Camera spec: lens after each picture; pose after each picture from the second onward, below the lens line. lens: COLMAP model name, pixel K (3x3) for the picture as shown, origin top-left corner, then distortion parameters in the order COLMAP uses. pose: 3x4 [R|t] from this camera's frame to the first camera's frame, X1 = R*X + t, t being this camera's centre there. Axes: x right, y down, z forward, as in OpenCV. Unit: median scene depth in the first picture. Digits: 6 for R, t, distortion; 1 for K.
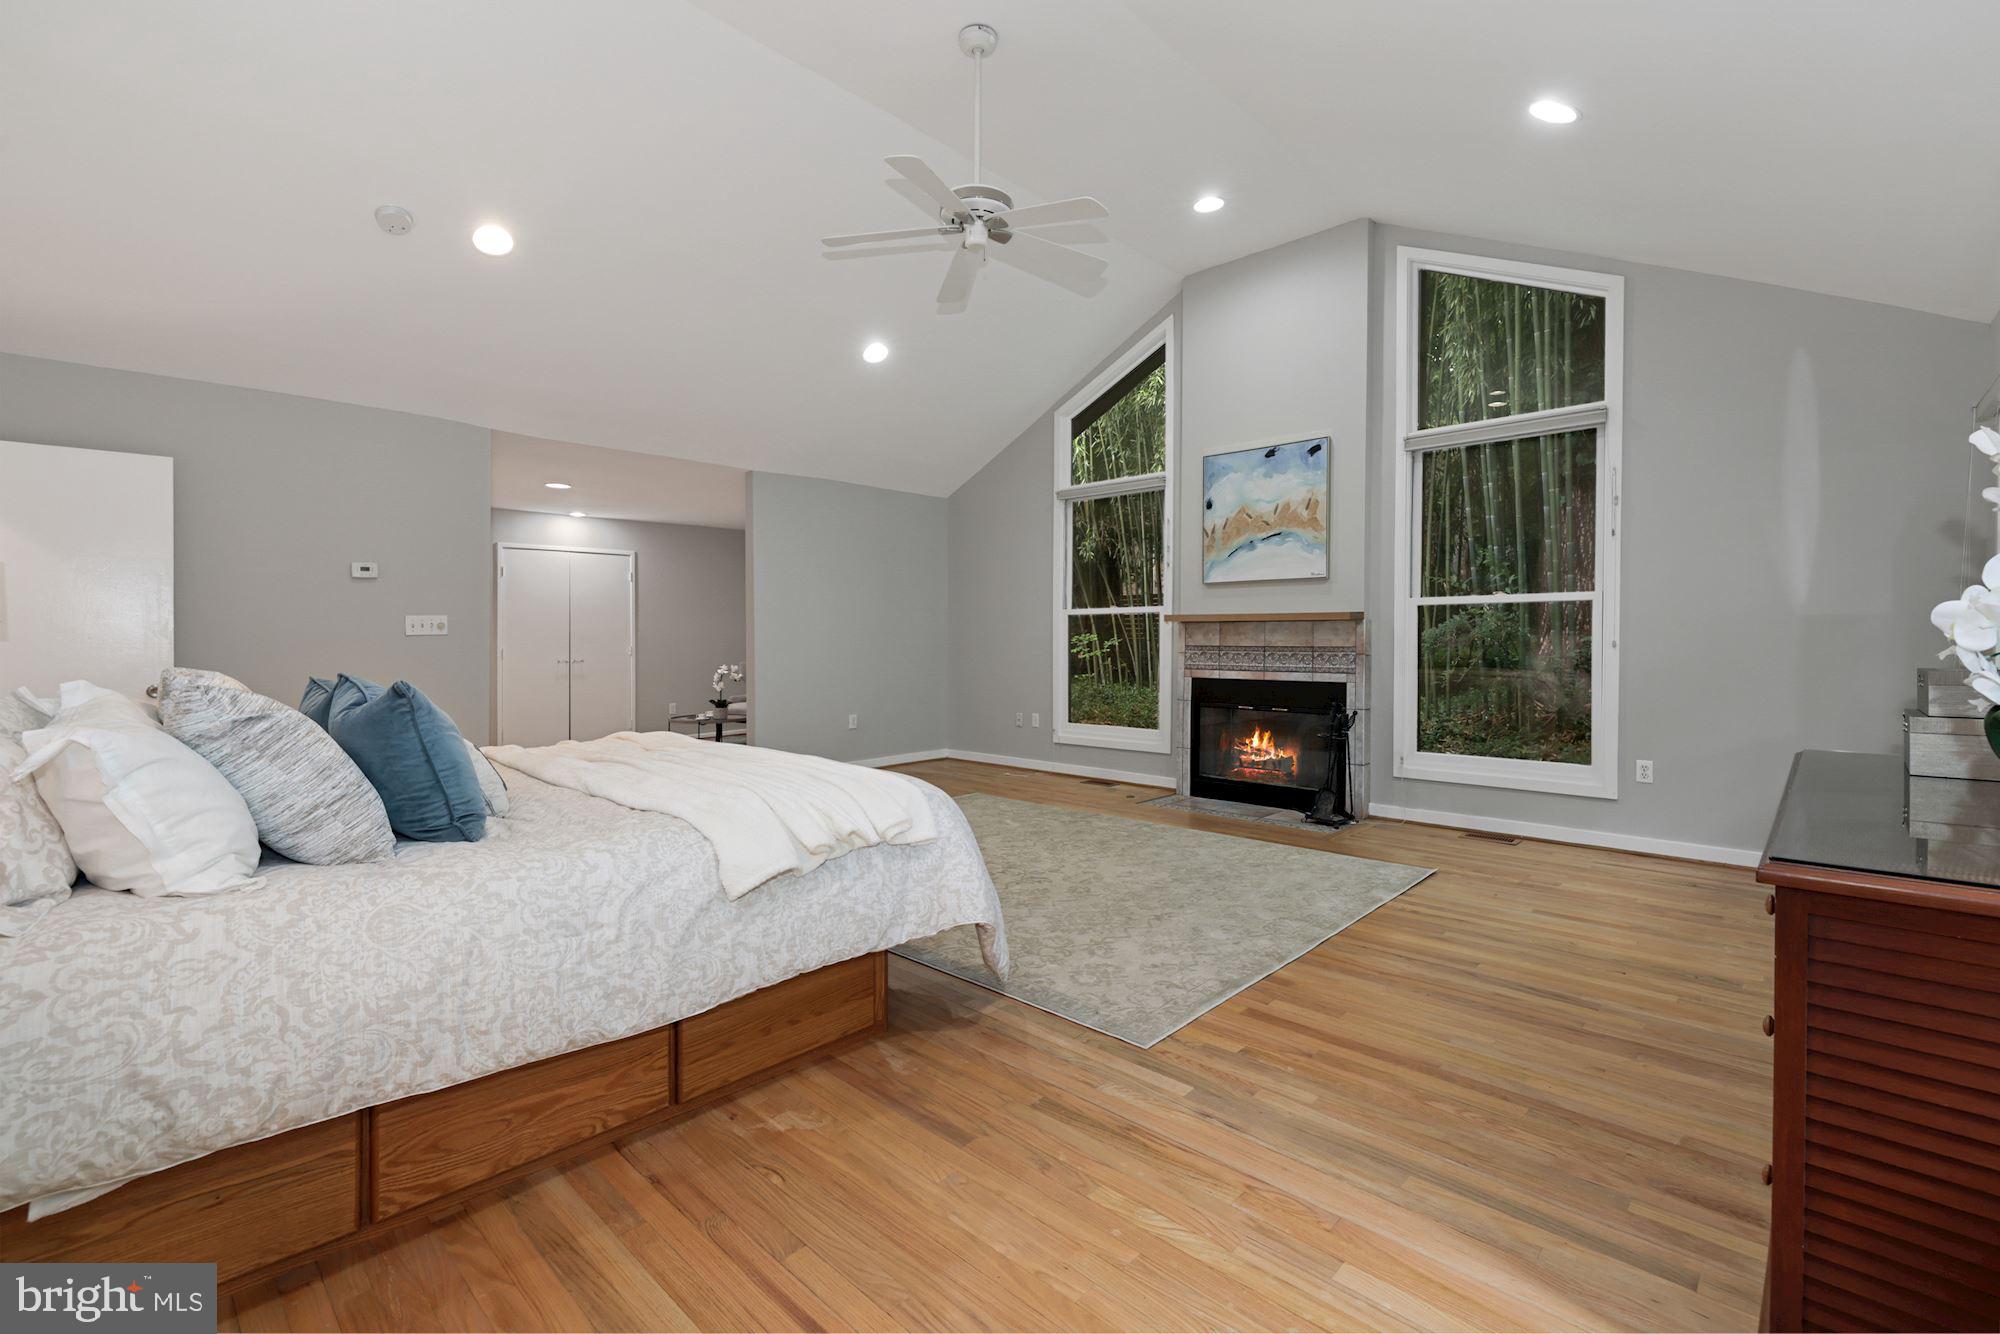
lens RADIAL K [[869.1, 0, 988.4], [0, 869.1, 651.3], [0, 0, 1]] dist [0.004341, 0.000463]
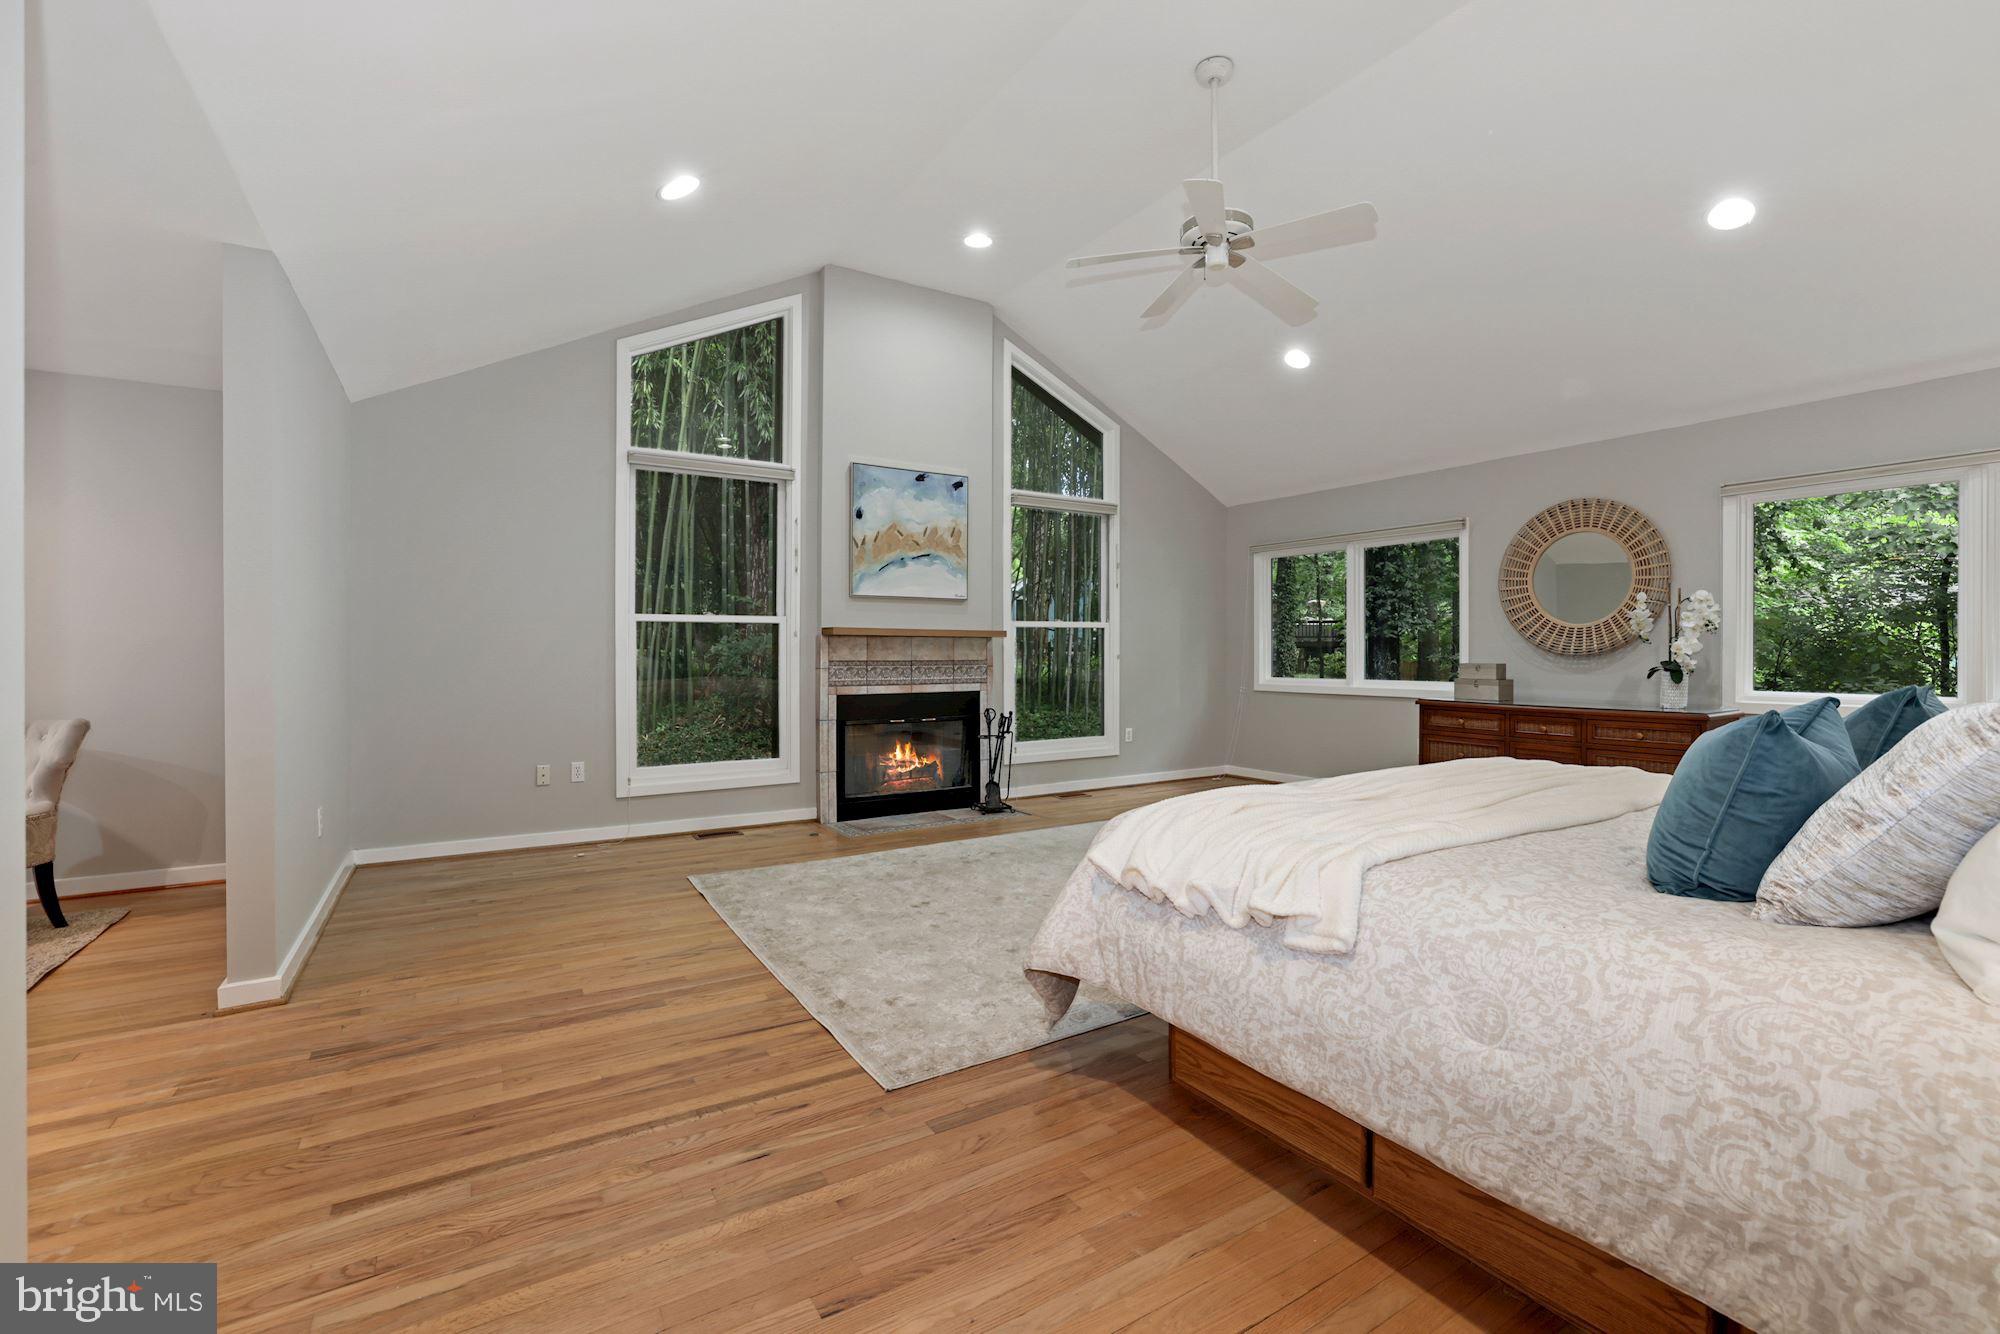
lens RADIAL K [[869.1, 0, 986.4], [0, 869.1, 650.2], [0, 0, 1]] dist [0.004341, 0.000463]
pose [[0.258340, 0.004503, 0.966043, -0.657083], [0.014969, 0.999850, -0.008664, -0.007536], [-0.965938, 0.016699, 0.258234, 0.634399]]
